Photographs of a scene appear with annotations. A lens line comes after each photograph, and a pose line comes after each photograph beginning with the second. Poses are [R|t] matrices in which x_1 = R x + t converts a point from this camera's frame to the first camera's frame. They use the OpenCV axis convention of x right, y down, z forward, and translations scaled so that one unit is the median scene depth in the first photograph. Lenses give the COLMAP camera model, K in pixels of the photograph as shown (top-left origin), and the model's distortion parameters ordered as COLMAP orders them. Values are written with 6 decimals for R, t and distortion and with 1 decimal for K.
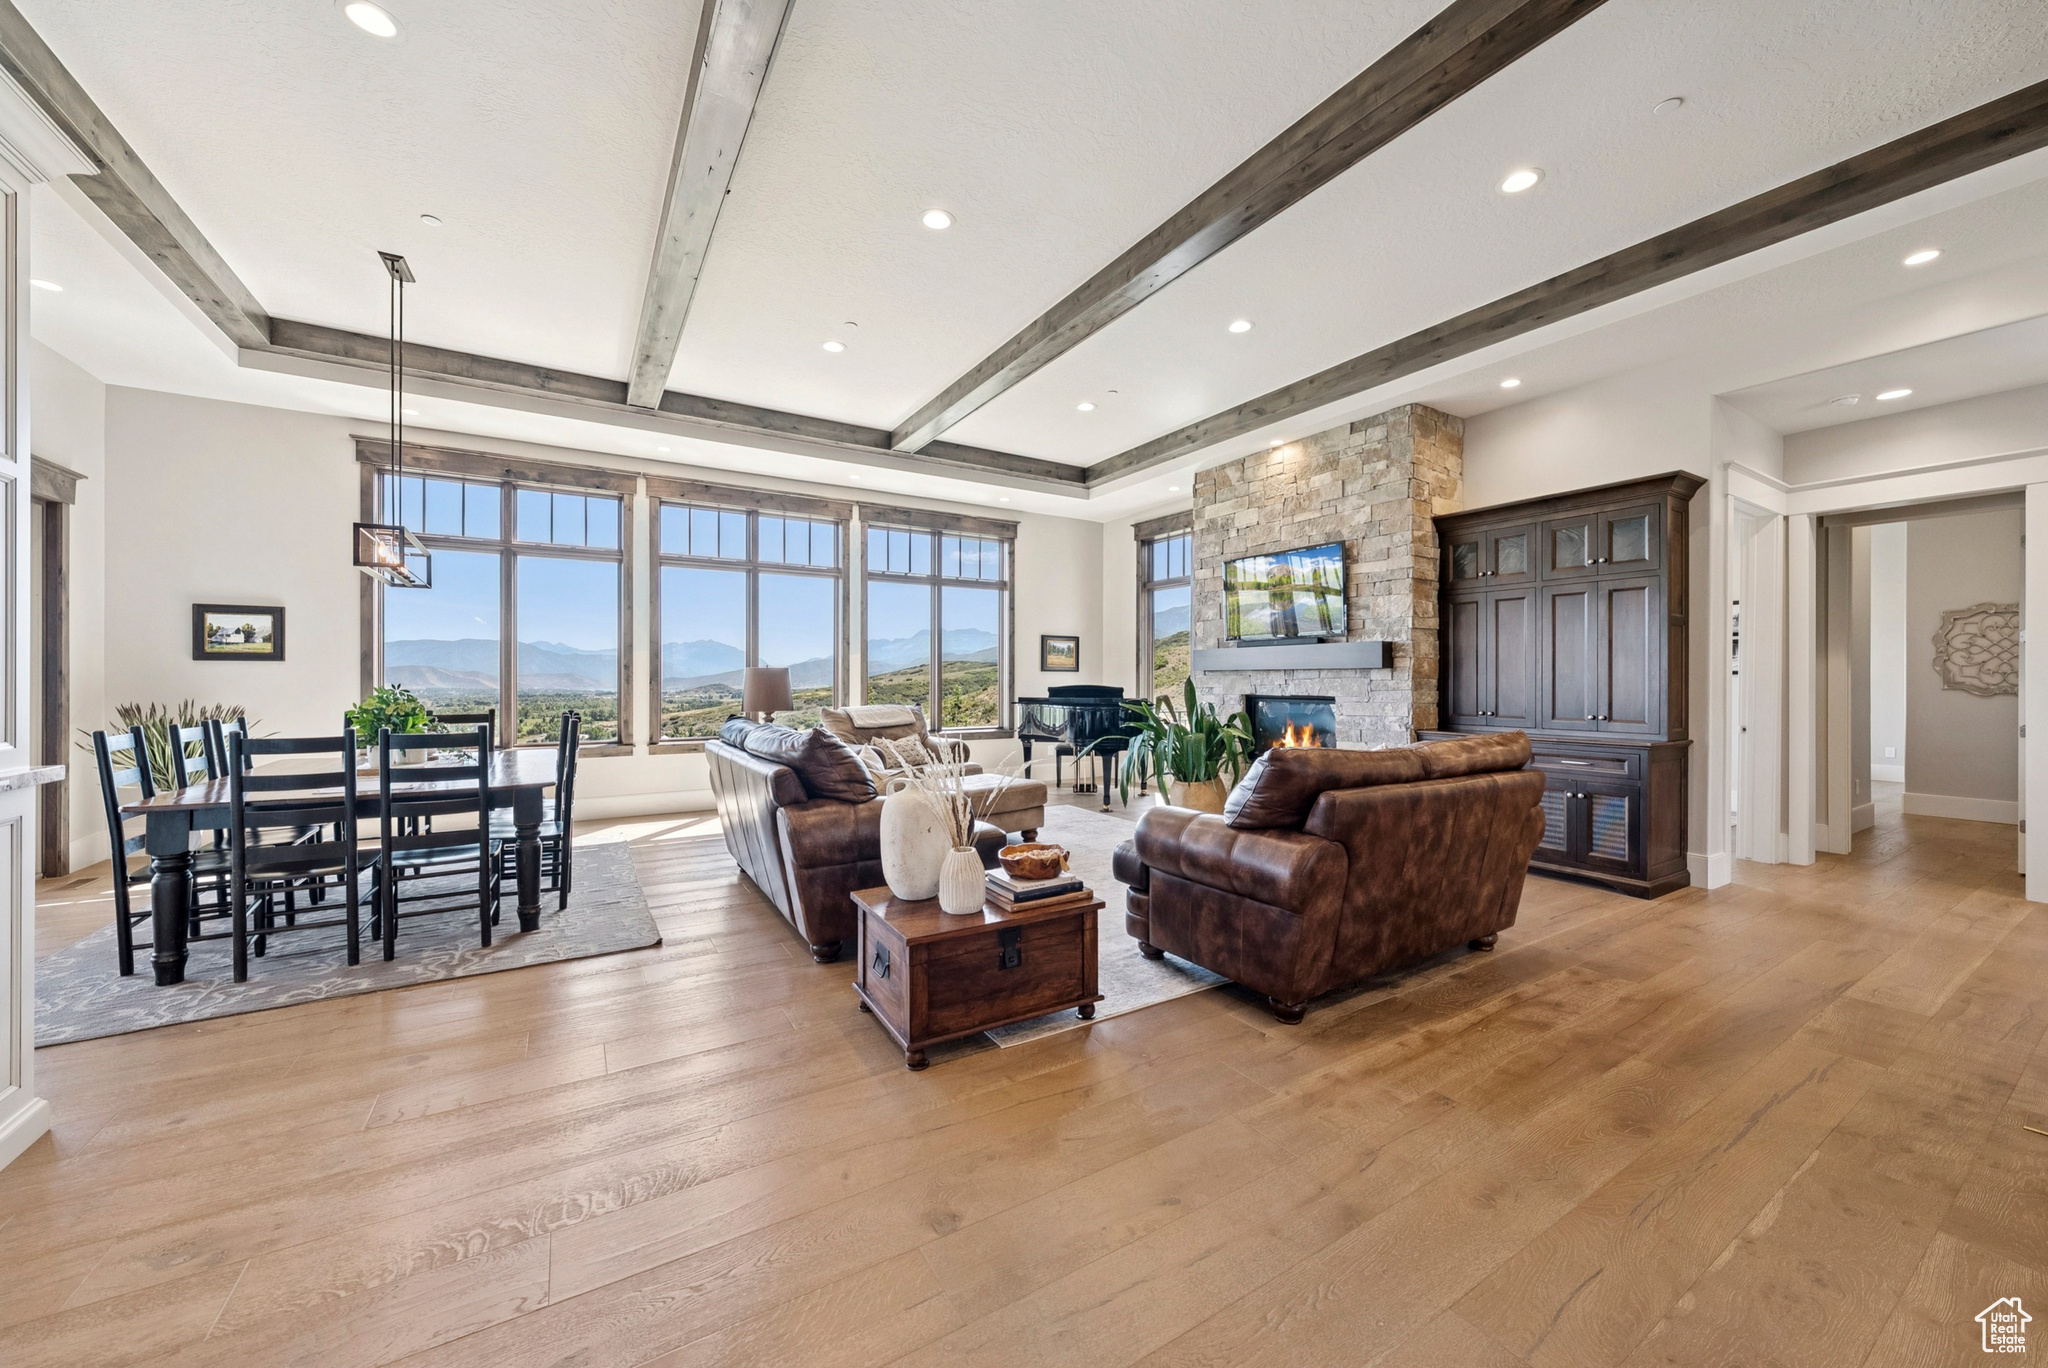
lens RADIAL K [[746.8, 0, 1025.0], [0, 746.8, 680.7], [0, 0, 1]] dist [-0.002728, 0.000509]
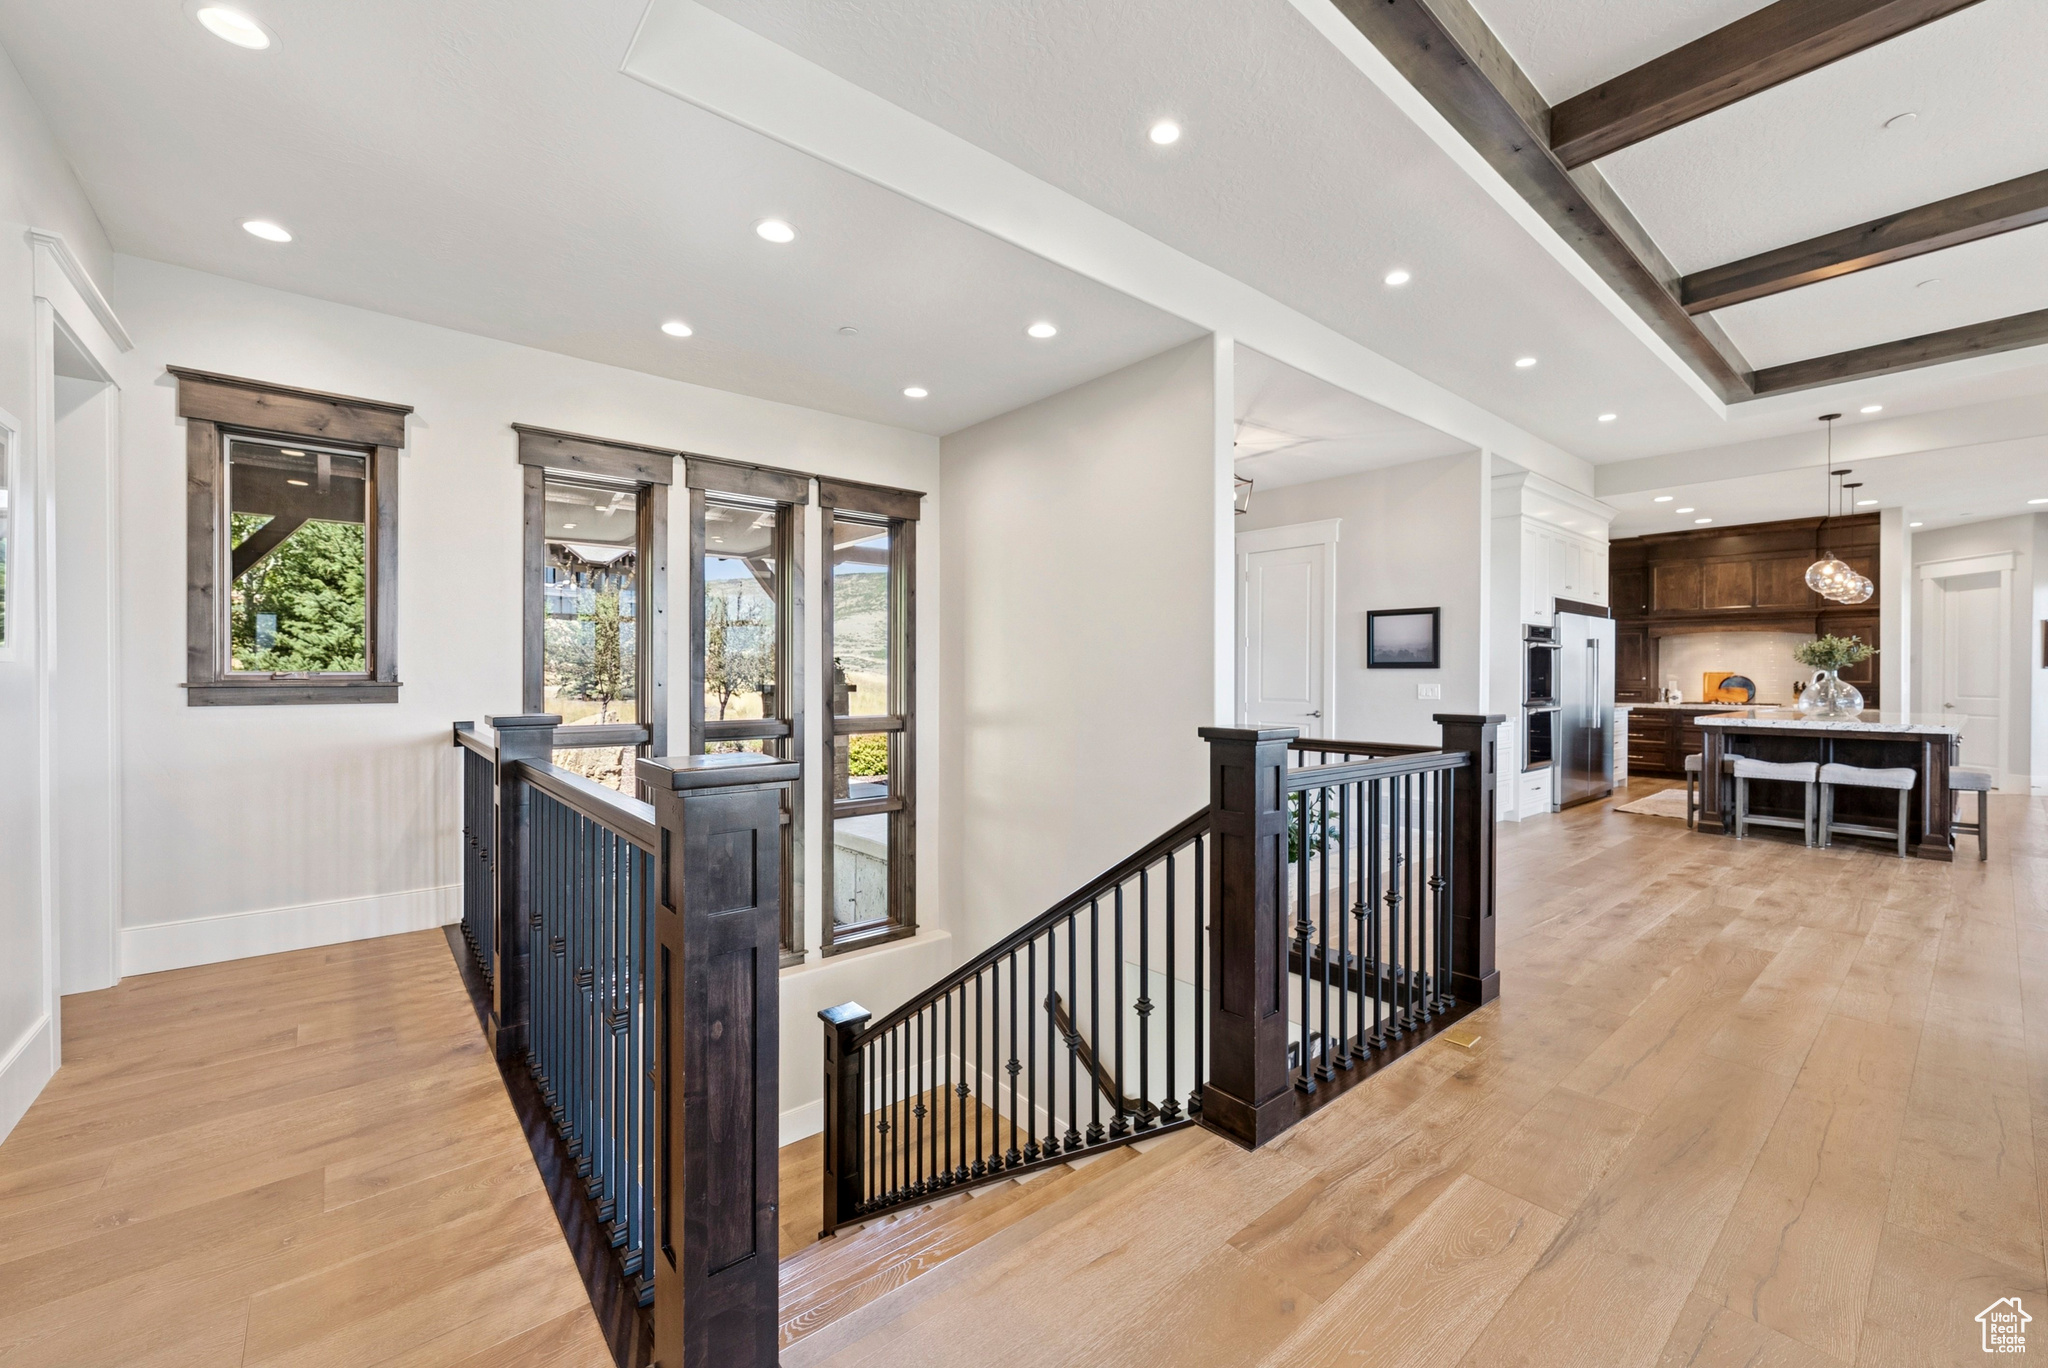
lens RADIAL K [[813.4, 0, 1025.4], [0, 813.4, 677.5], [0, 0, 1]] dist [-0.004409, 0.001021]
pose [[-0.989192, -0.004871, -0.146543, 0.864501], [-0.006028, 0.999954, 0.007452, -0.000366], [0.146500, 0.008255, -0.989176, 0.836590]]
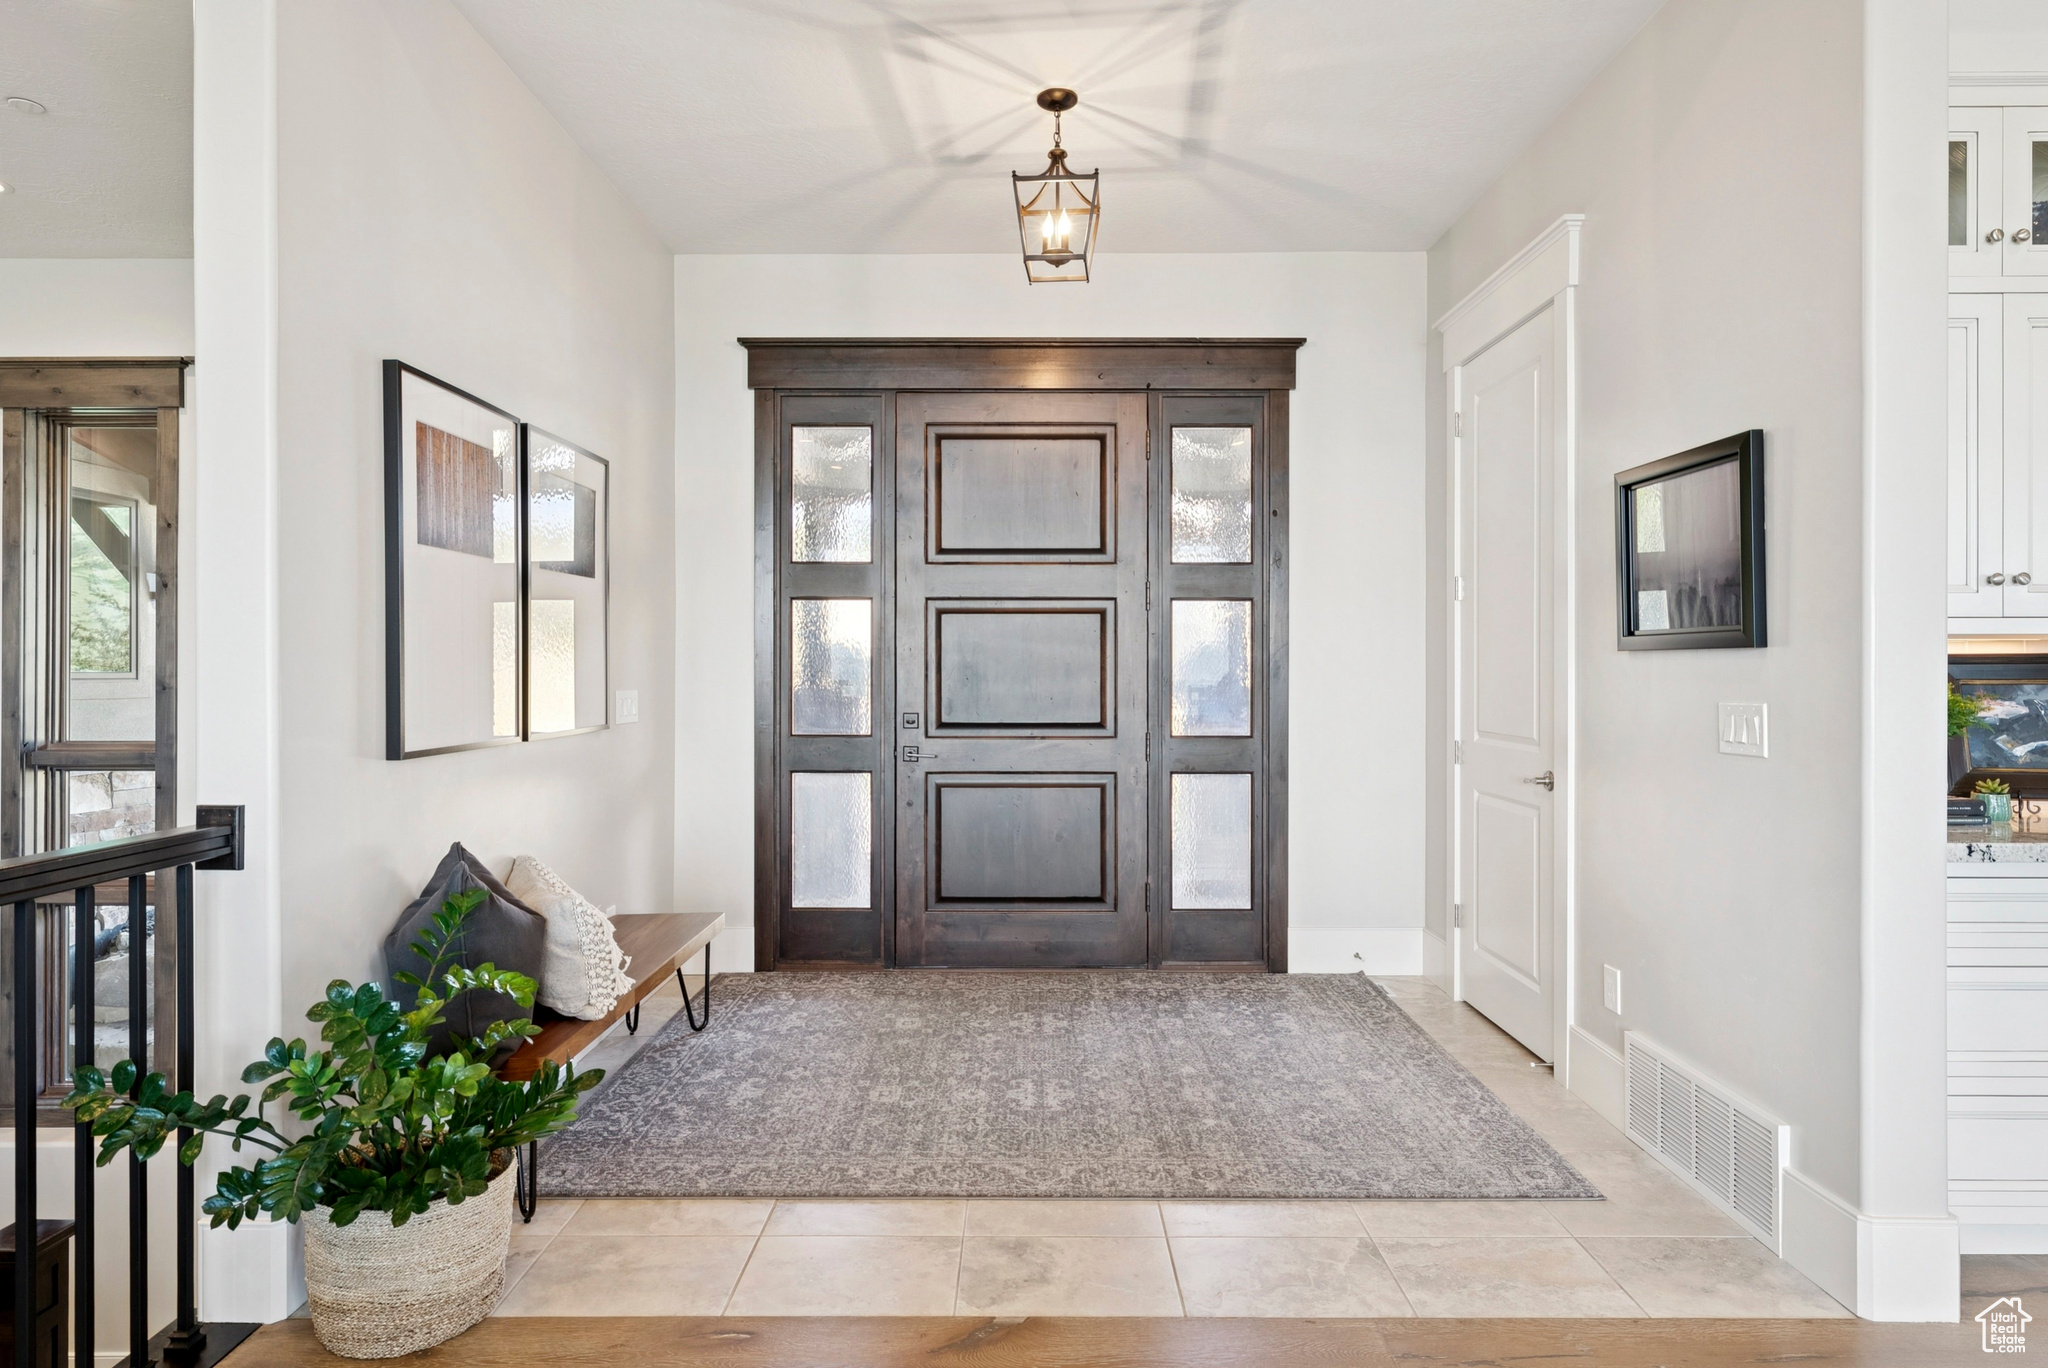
lens RADIAL K [[1128.6, 0, 1018.2], [0, 1128.6, 667.4], [0, 0, 1]] dist [0.002097, 0.000052]
pose [[-0.850407, -0.001646, 0.526122, 0.129417], [0.000593, 0.999991, 0.004086, -0.002140], [-0.526124, 0.003787, -0.850399, 0.324416]]
